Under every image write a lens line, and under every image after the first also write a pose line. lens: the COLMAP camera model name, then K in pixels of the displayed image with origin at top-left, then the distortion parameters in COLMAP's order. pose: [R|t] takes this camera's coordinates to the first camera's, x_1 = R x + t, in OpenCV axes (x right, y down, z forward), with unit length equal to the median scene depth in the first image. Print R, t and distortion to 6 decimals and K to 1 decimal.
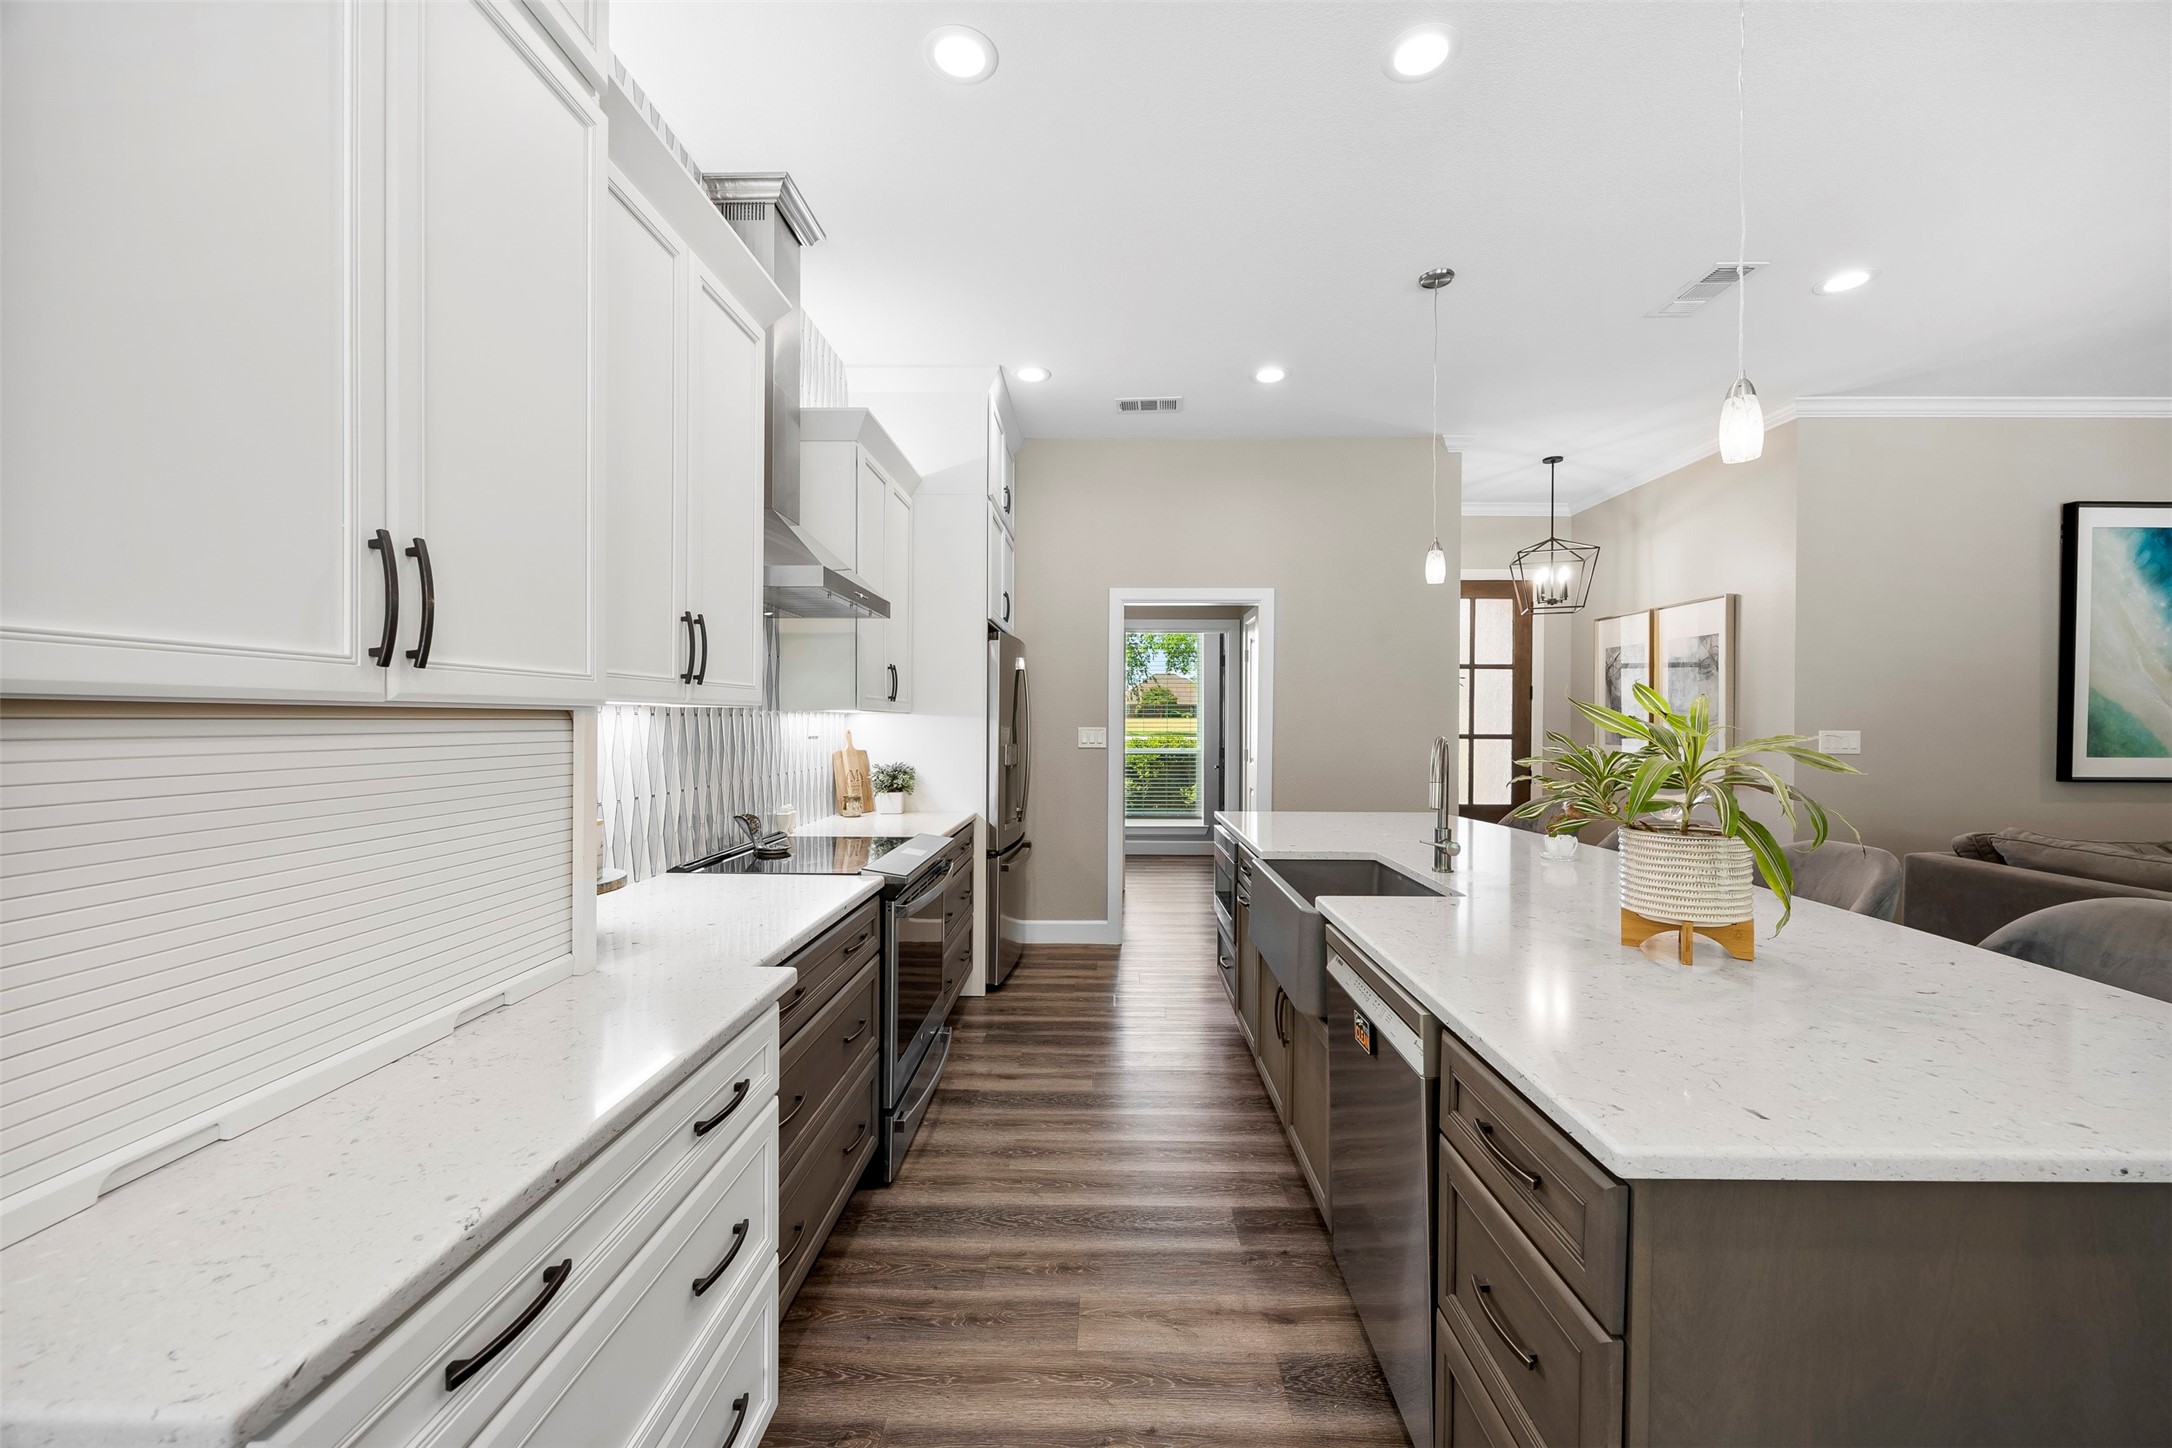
lens RADIAL K [[851.1, 0, 1081.4], [0, 851.1, 723.5], [0, 0, 1]] dist [0.000566, 0.000091]
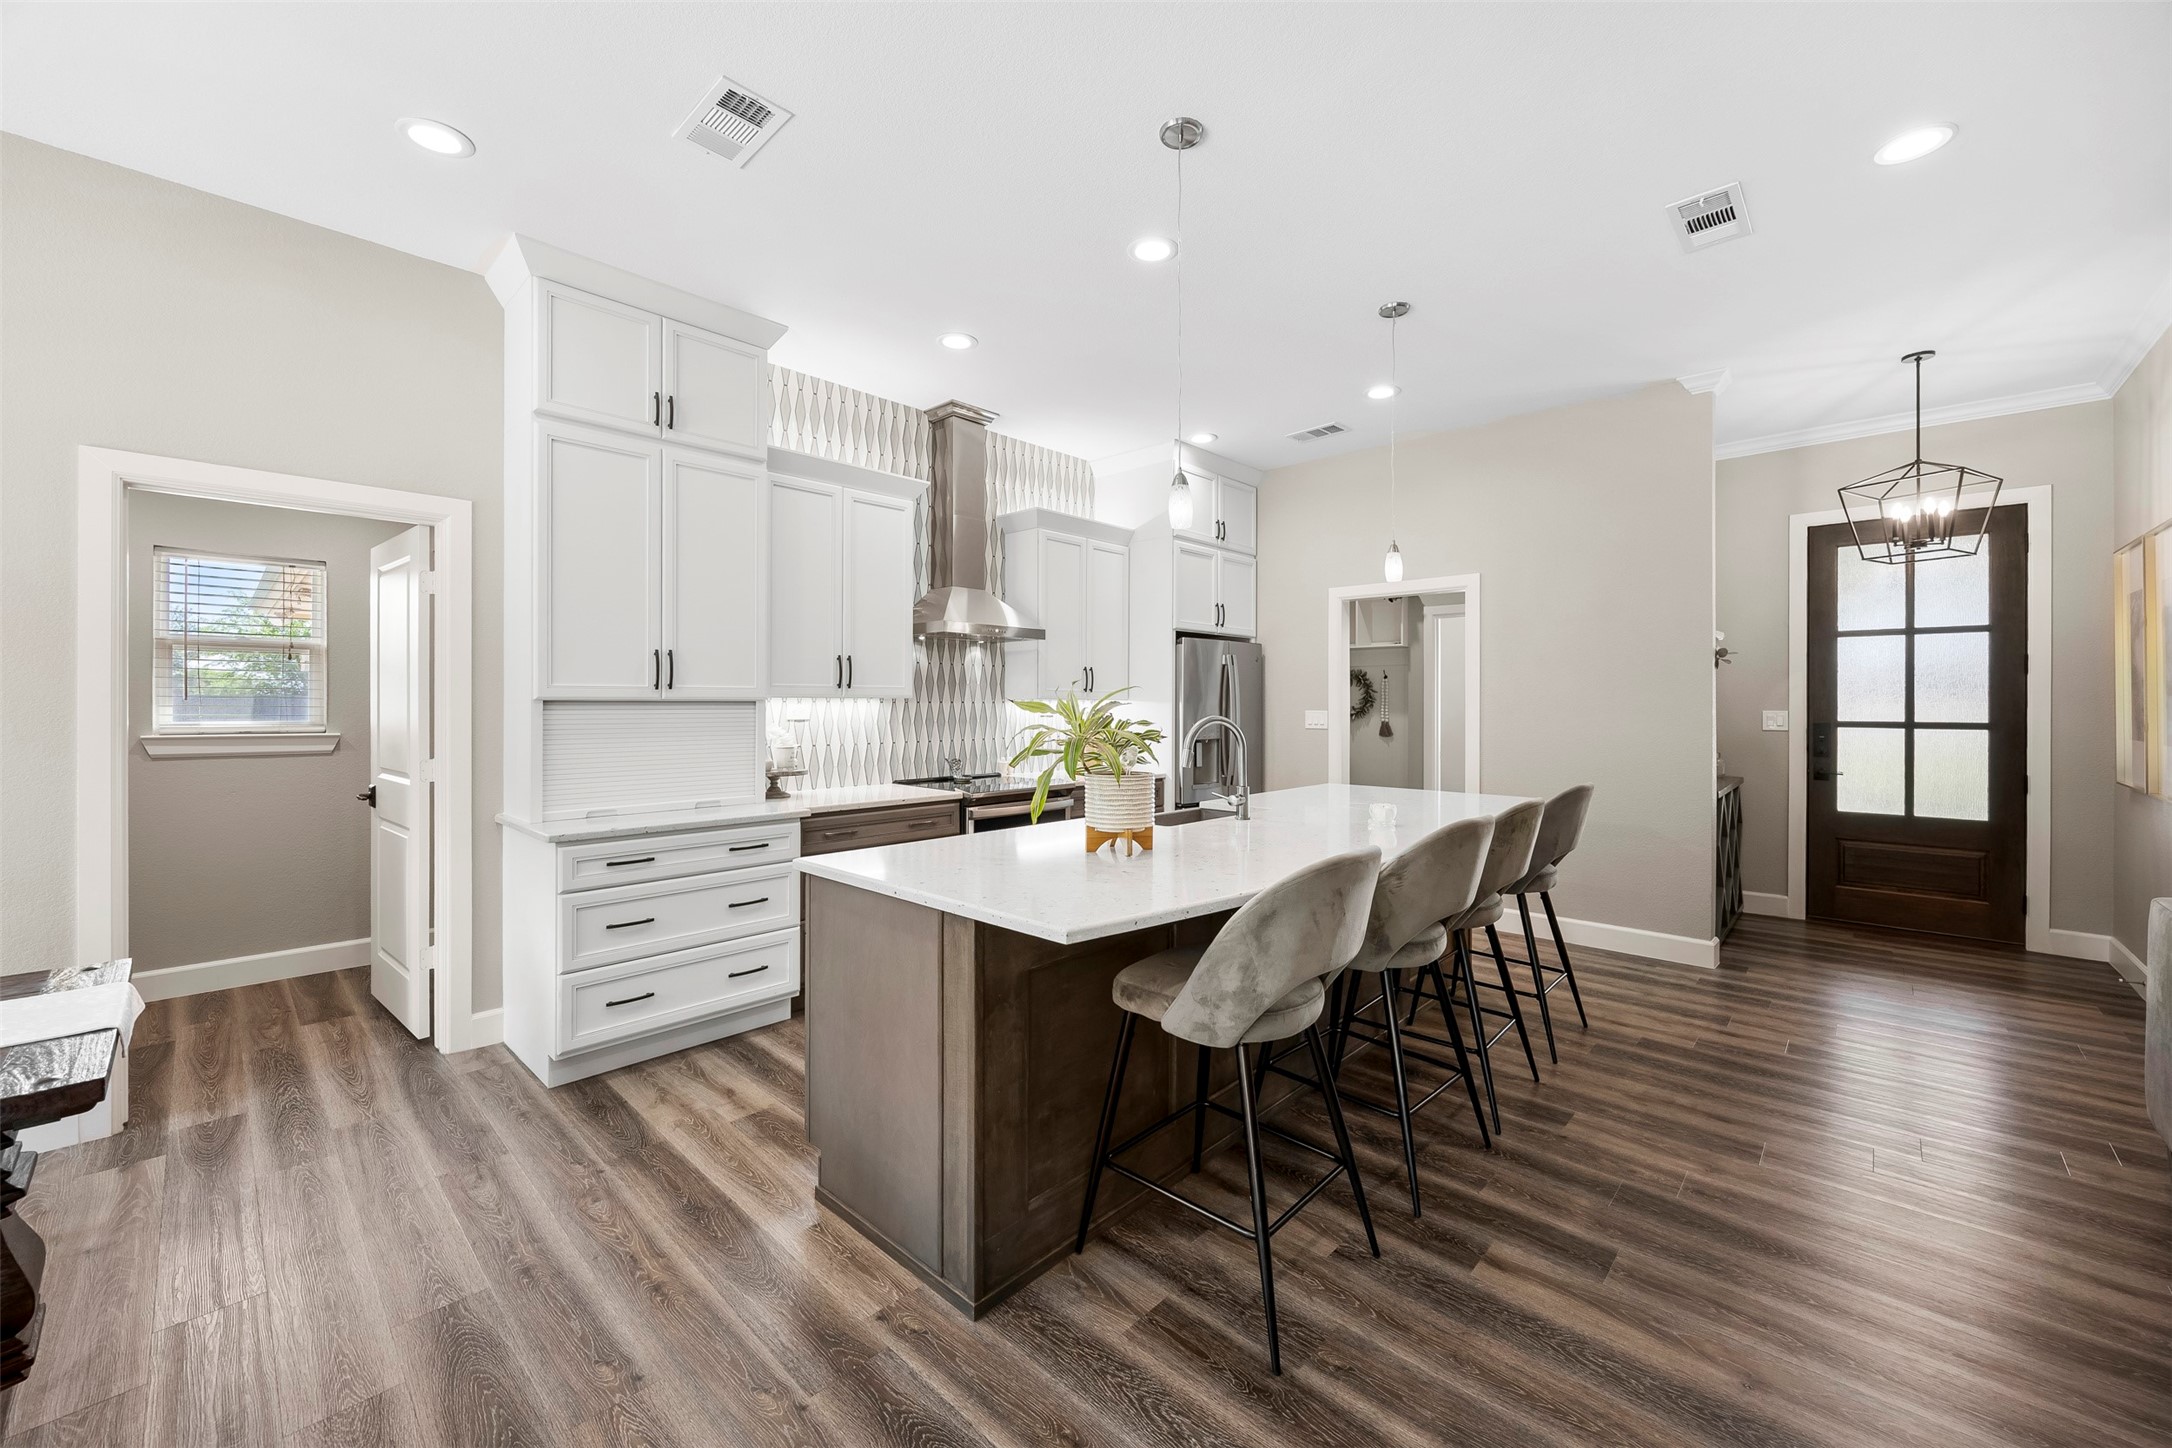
lens RADIAL K [[851.1, 0, 1081.4], [0, 851.1, 723.5], [0, 0, 1]] dist [0.000566, 0.000091]
pose [[0.719857, 0.012616, -0.694007, 0.820272], [-0.000878, 0.999851, 0.017265, 0.003162], [0.694121, -0.011819, 0.719761, -0.085578]]
